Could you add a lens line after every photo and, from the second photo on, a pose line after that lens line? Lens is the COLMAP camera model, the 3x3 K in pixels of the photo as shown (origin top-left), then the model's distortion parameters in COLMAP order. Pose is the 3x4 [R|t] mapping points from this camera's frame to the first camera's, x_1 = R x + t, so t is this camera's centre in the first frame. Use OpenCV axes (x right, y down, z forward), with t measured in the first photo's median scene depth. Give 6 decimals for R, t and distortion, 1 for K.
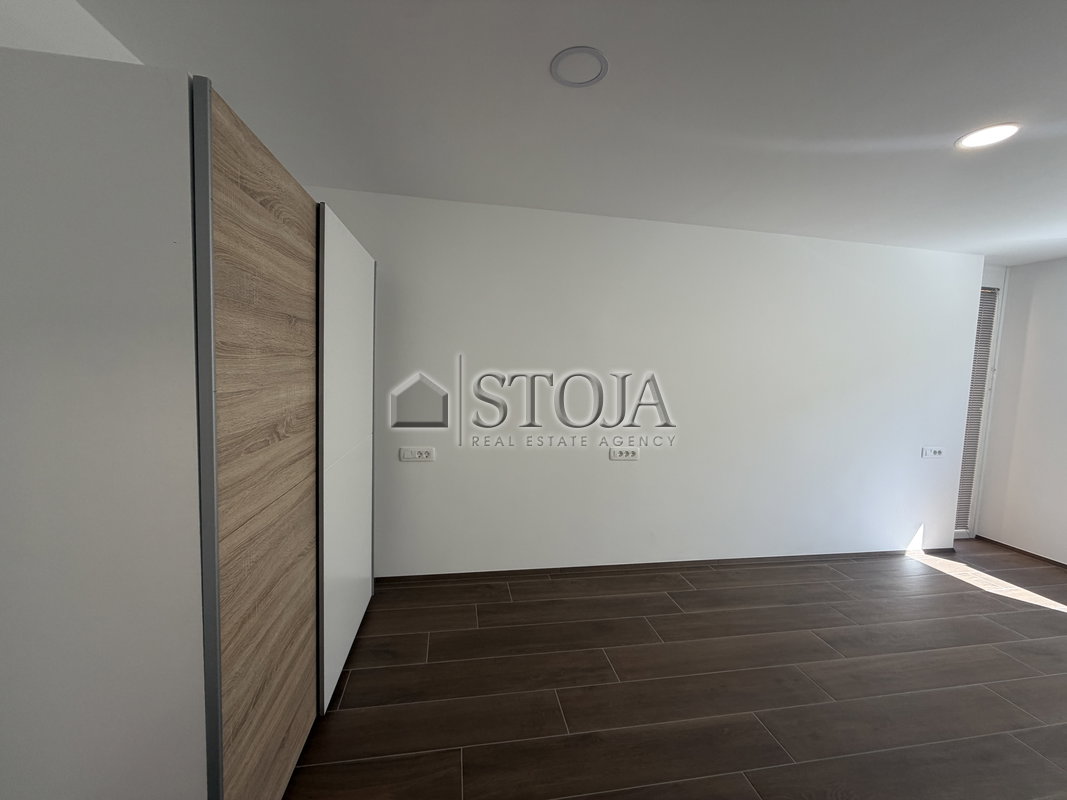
lens RADIAL K [[426.4, 0, 532.6], [0, 426.4, 396.9], [0, 0, 1]] dist [-0.000608, 0.000705]
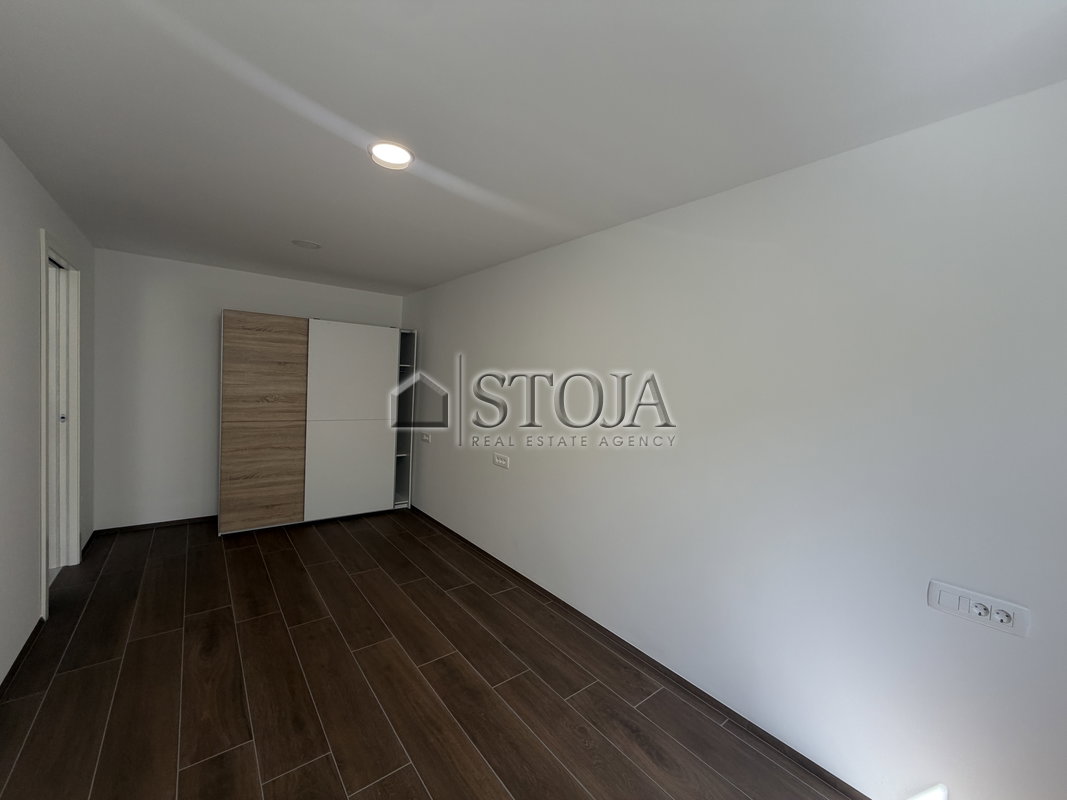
lens RADIAL K [[426.4, 0, 529.5], [0, 426.4, 397.4], [0, 0, 1]] dist [-0.000608, 0.000705]
pose [[0.467247, 0.024559, -0.883786, 1.573395], [-0.098466, 0.994841, -0.024412, -0.022948], [0.878627, 0.098430, 0.467254, 0.631781]]
